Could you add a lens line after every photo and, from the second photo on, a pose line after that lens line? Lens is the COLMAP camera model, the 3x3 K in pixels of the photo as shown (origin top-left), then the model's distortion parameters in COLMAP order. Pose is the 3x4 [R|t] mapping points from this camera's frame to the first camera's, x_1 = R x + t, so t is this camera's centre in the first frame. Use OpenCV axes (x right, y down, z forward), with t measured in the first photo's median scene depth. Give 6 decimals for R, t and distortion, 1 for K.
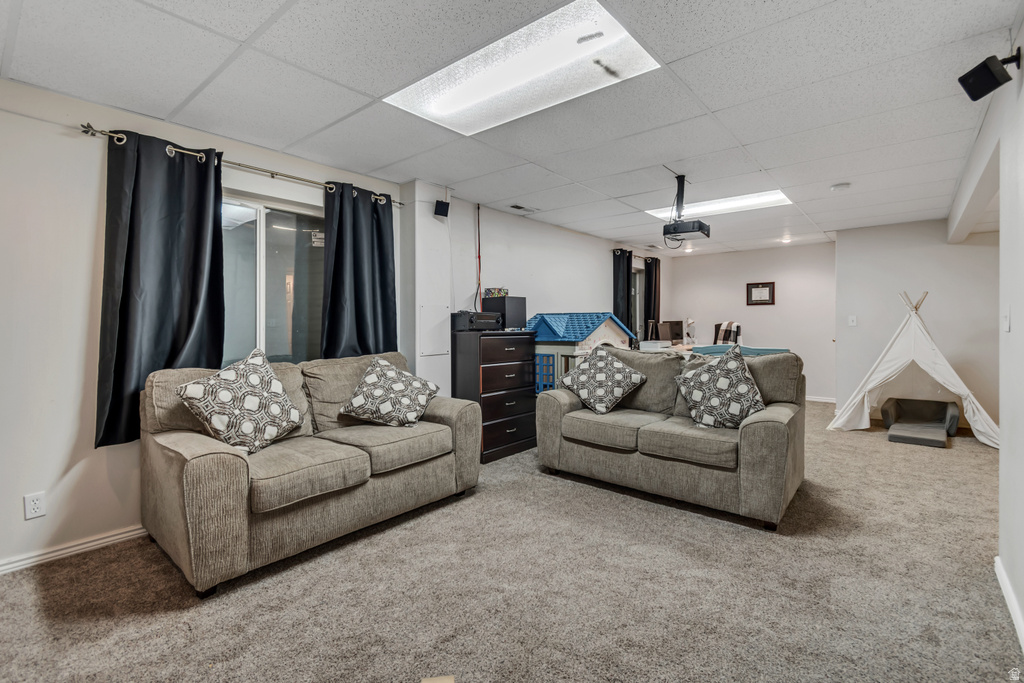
lens RADIAL K [[462.3, 0, 514.8], [0, 462.3, 326.6], [0, 0, 1]] dist [0.000372, -0.000801]
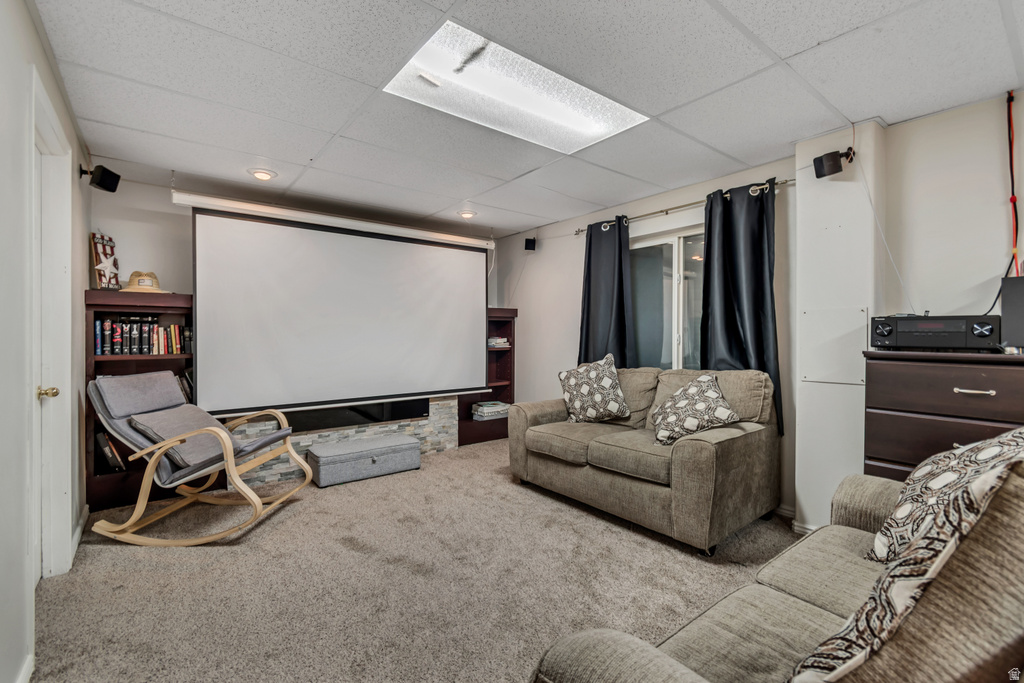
lens RADIAL K [[462.3, 0, 521.0], [0, 462.3, 334.4], [0, 0, 1]] dist [0.000372, -0.000801]
pose [[-0.194749, 0.000164, -0.980853, 0.678706], [-0.008741, 0.999960, 0.001903, -0.008376], [0.980814, 0.008945, -0.194740, 0.804521]]
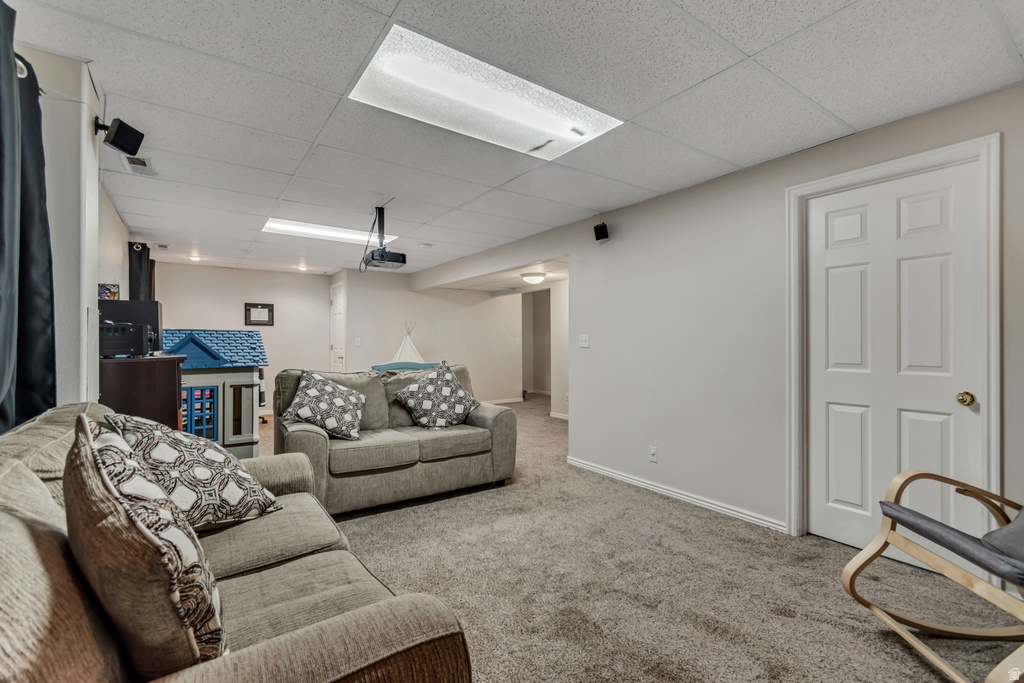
lens RADIAL K [[462.3, 0, 503.5], [0, 462.3, 343.9], [0, 0, 1]] dist [0.000372, -0.000801]
pose [[0.256639, -0.000686, 0.966507, -0.666477], [0.006573, 0.999978, -0.001036, -0.003523], [-0.966485, 0.006618, 0.256638, 0.482133]]
